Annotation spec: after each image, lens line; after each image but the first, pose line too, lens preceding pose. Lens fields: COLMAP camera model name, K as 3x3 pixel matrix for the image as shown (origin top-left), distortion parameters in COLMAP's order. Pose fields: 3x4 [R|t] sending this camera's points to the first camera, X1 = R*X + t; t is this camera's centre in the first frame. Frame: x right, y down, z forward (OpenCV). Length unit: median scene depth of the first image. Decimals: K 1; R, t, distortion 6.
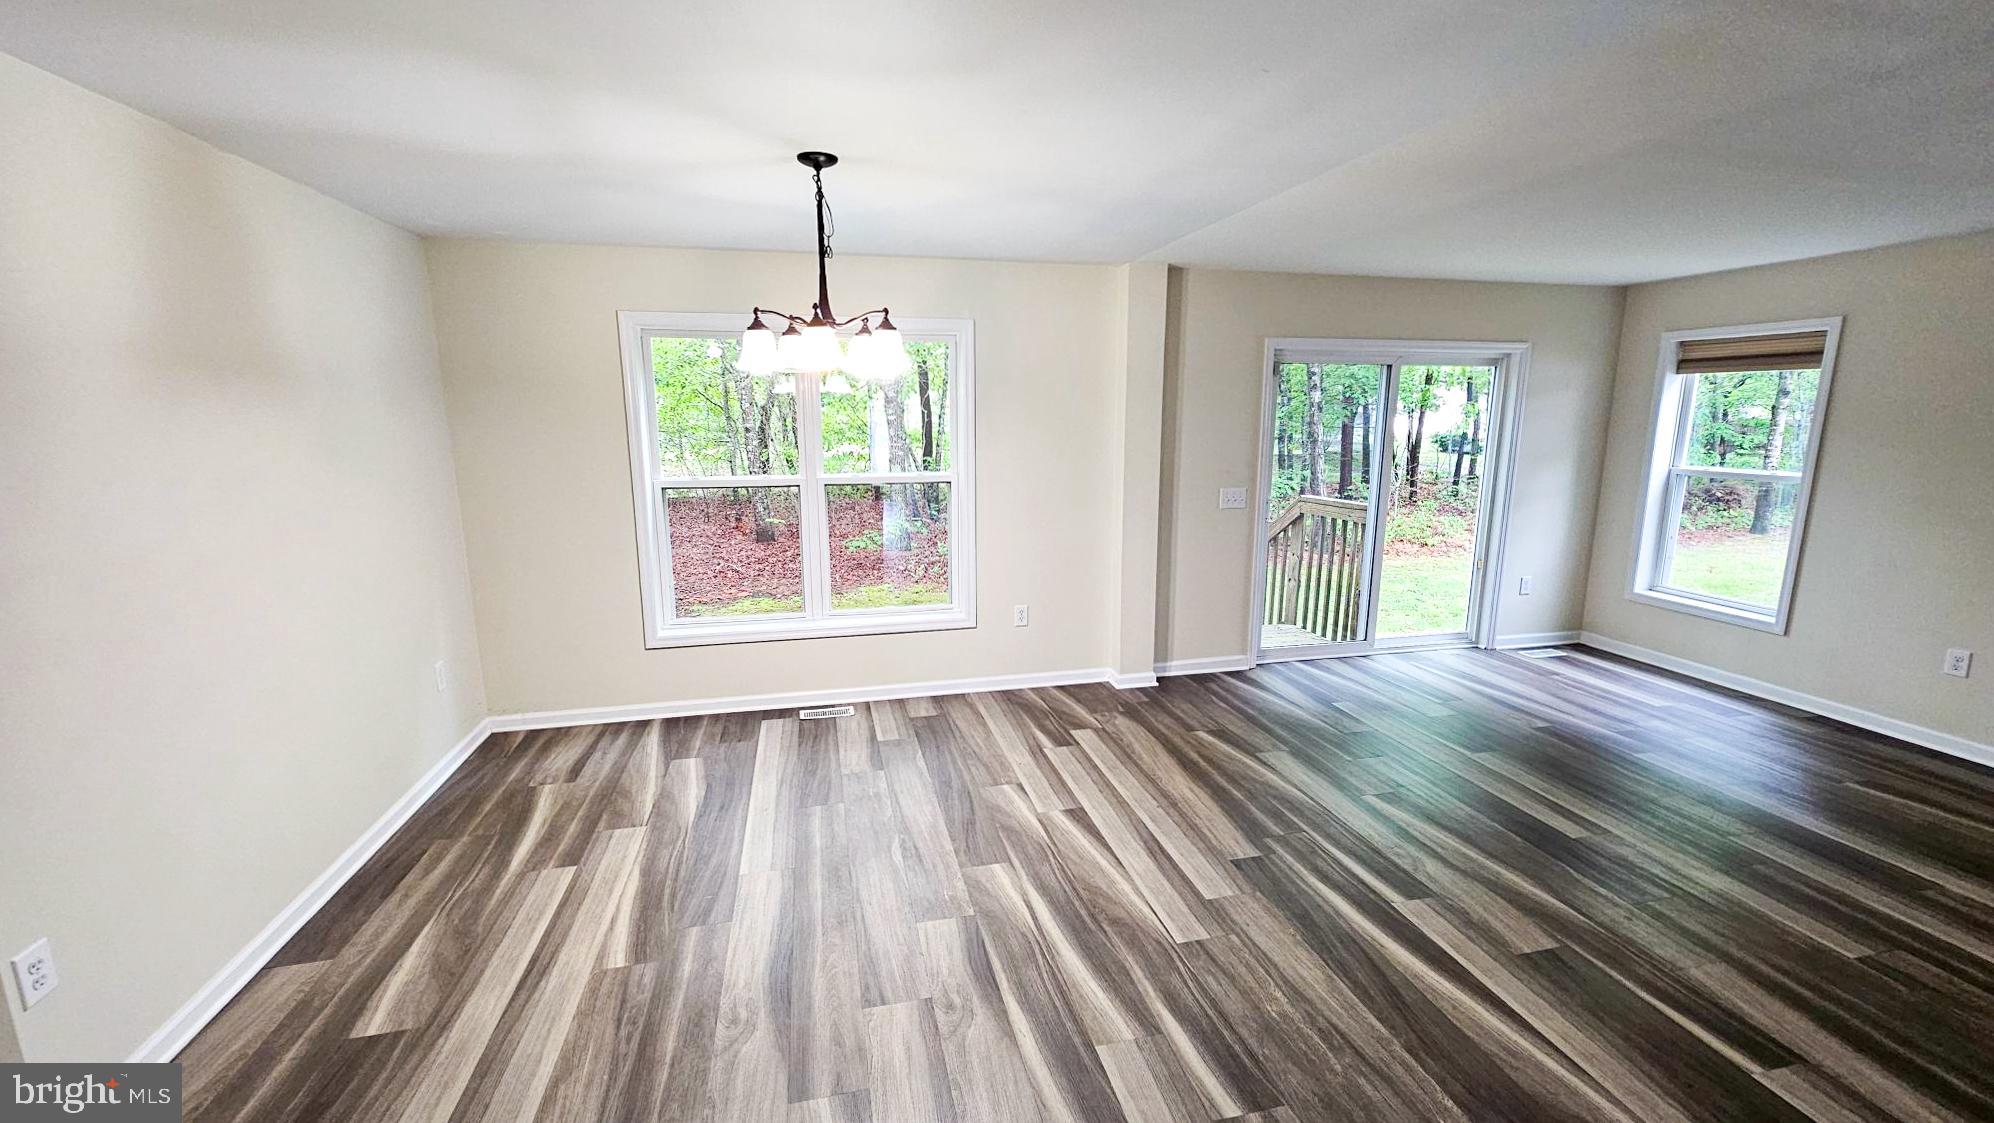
lens RADIAL K [[817.3, 0, 1003.7], [0, 817.3, 564.8], [0, 0, 1]] dist [-0.002186, 0.000375]
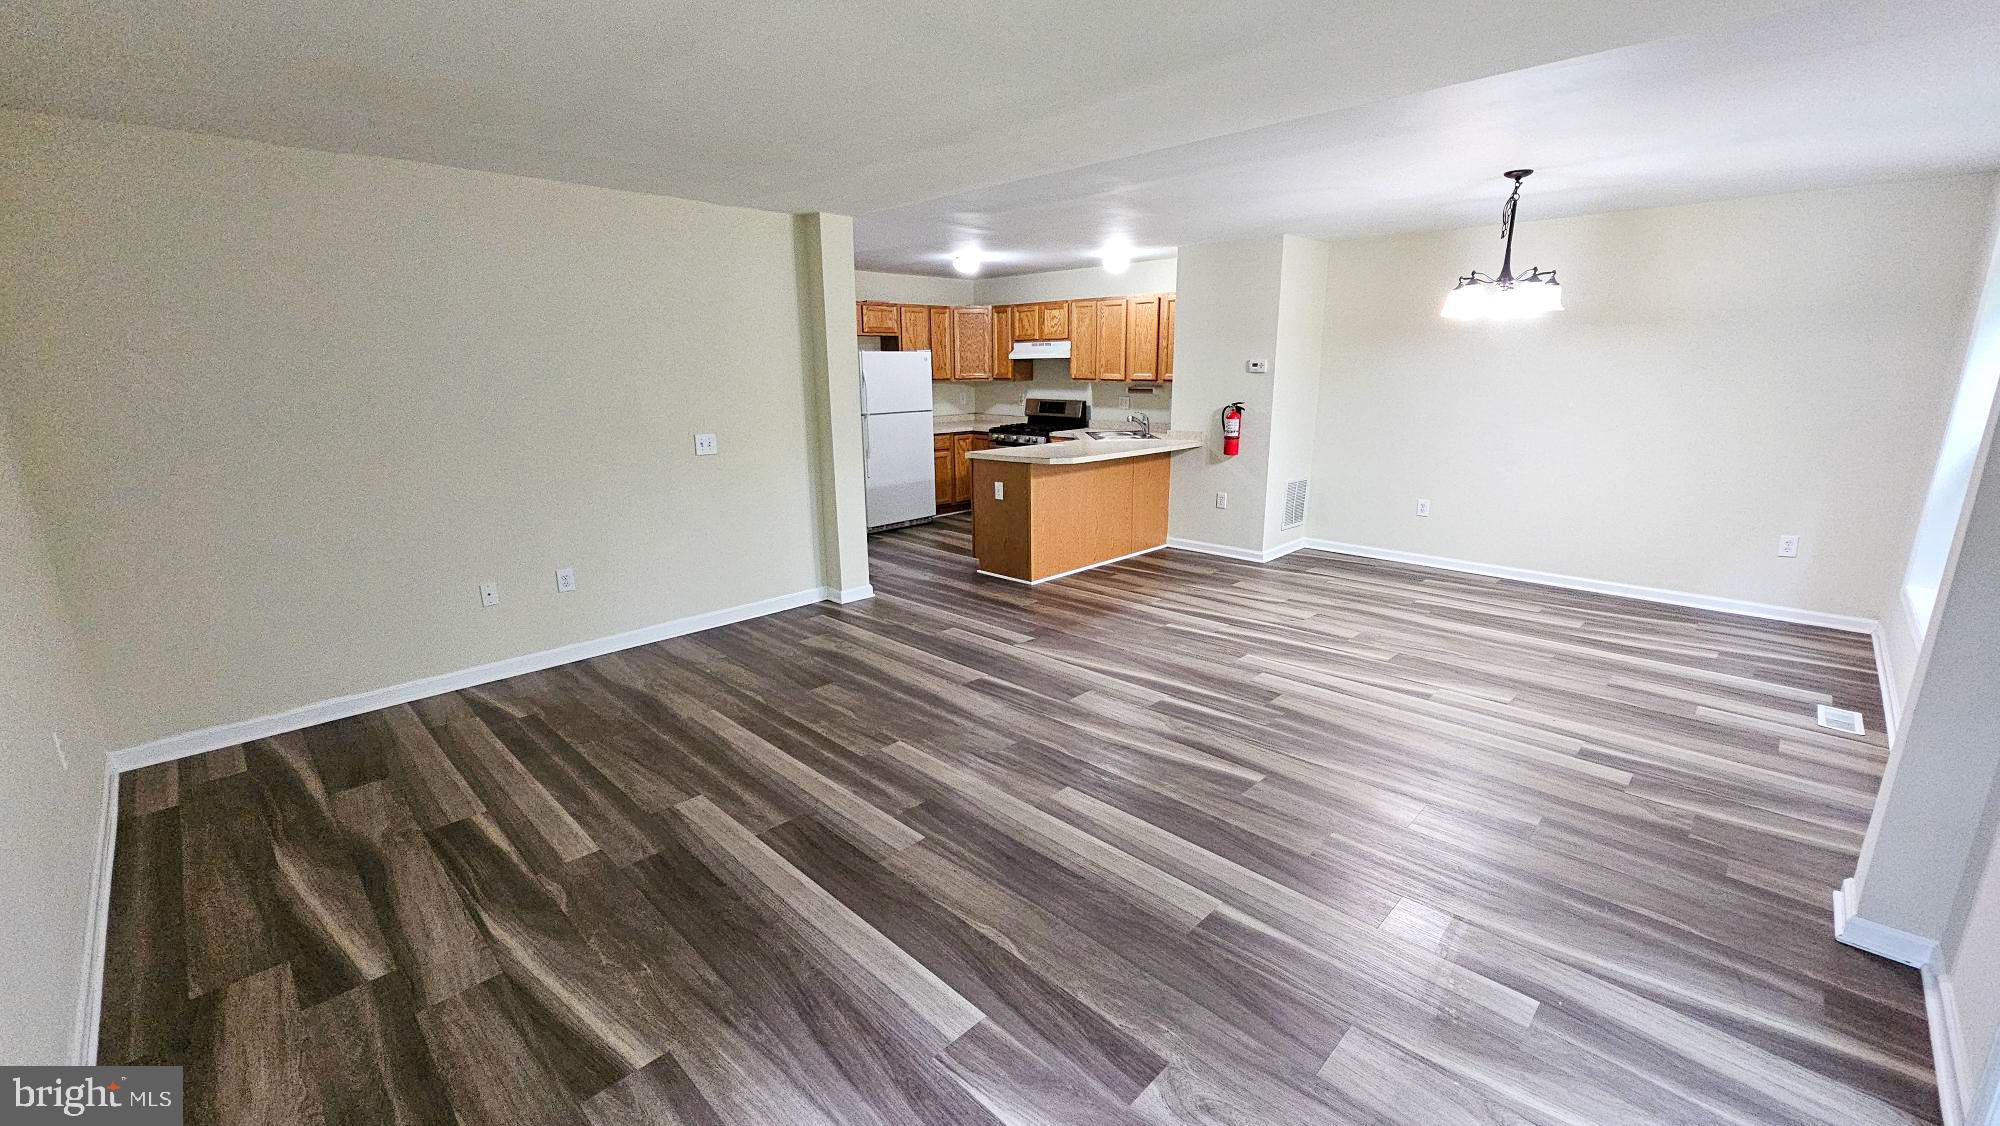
lens RADIAL K [[819.7, 0, 1004.7], [0, 819.7, 563.4], [0, 0, 1]] dist [-0.002186, 0.000375]
pose [[-0.847635, 0.135986, -0.512858, 0.984361], [-0.088476, 0.916838, 0.389333, -0.223109], [0.523151, 0.375388, -0.765112, 1.291399]]
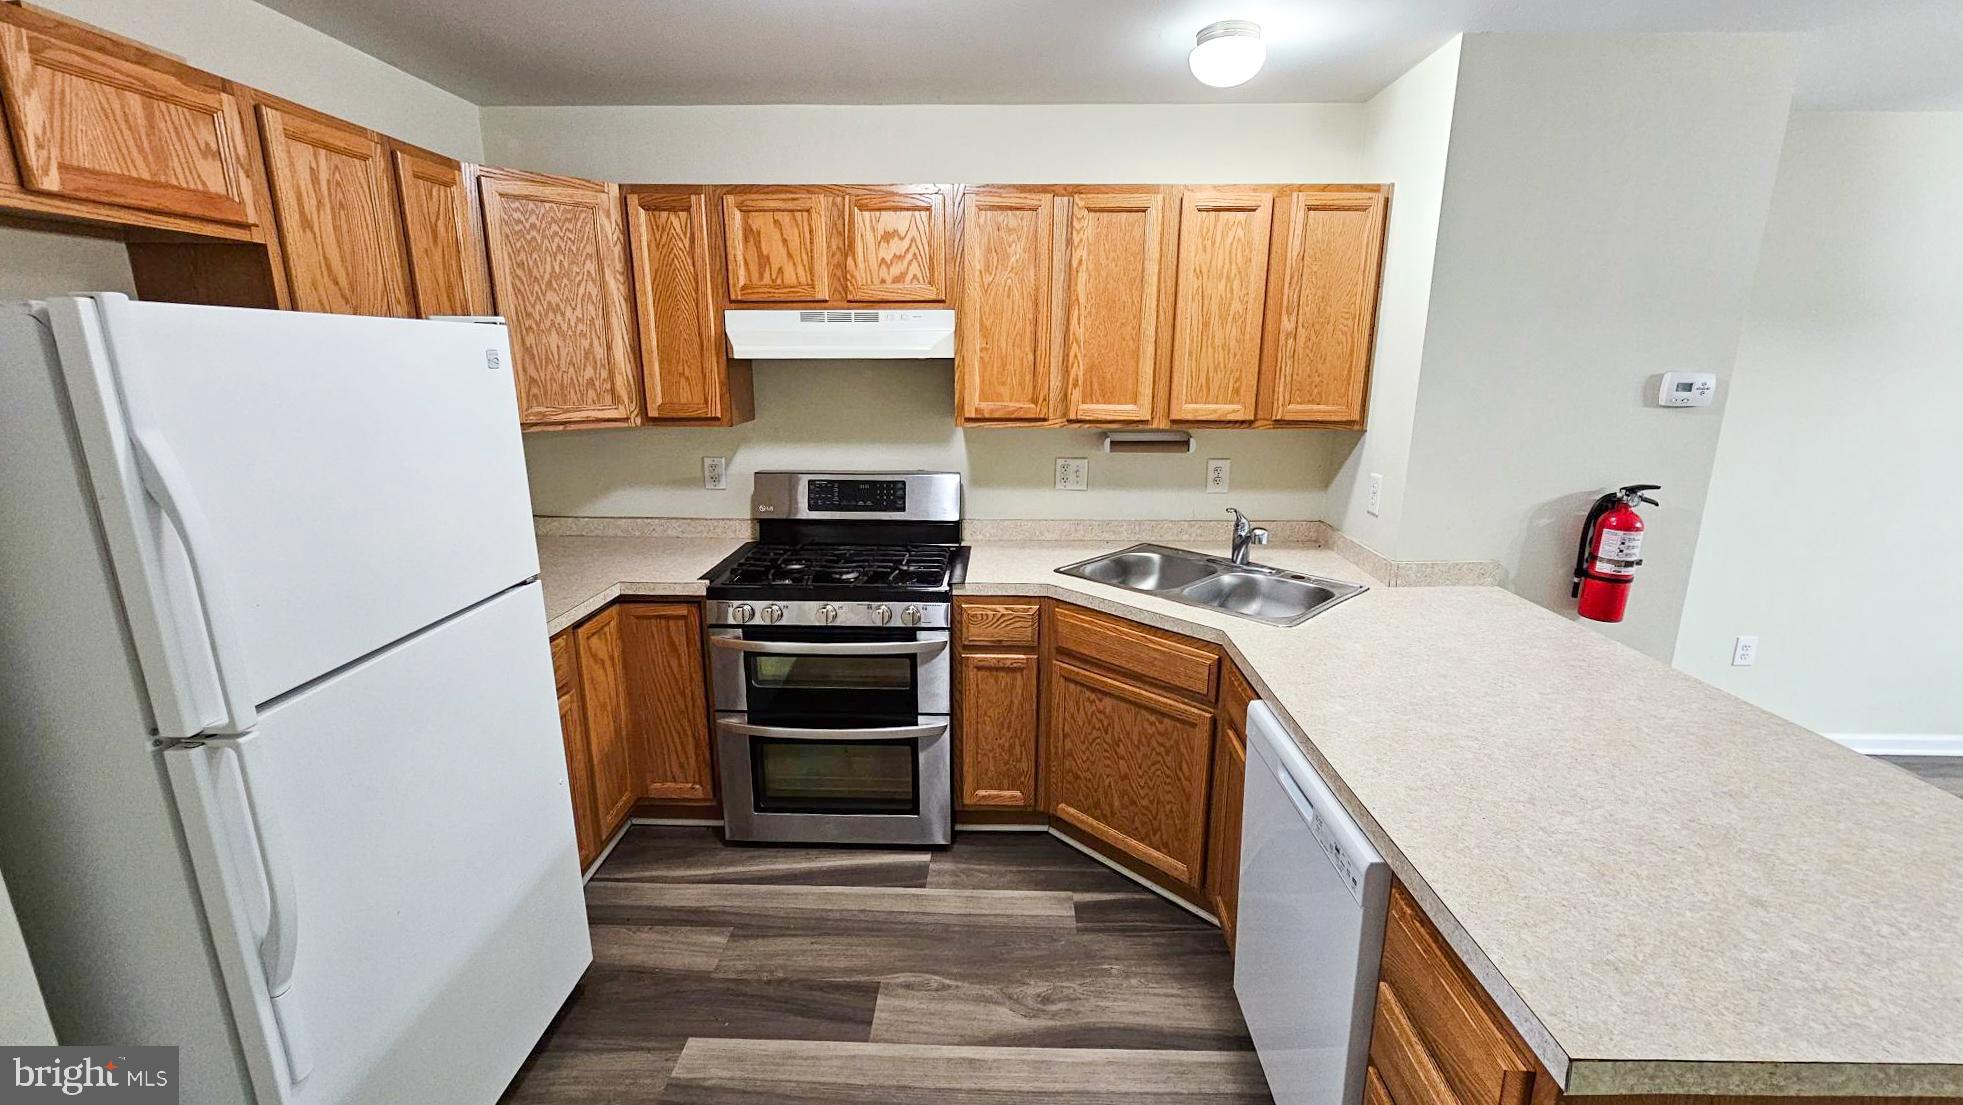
lens RADIAL K [[820.5, 0, 988.6], [0, 820.5, 555.0], [0, 0, 1]] dist [0.000170, 0.000301]
pose [[-0.252831, 0.230212, -0.939723, 0.429458], [-0.183347, 0.942279, 0.280167, 0.039592], [0.949979, 0.243130, -0.196029, -0.144819]]
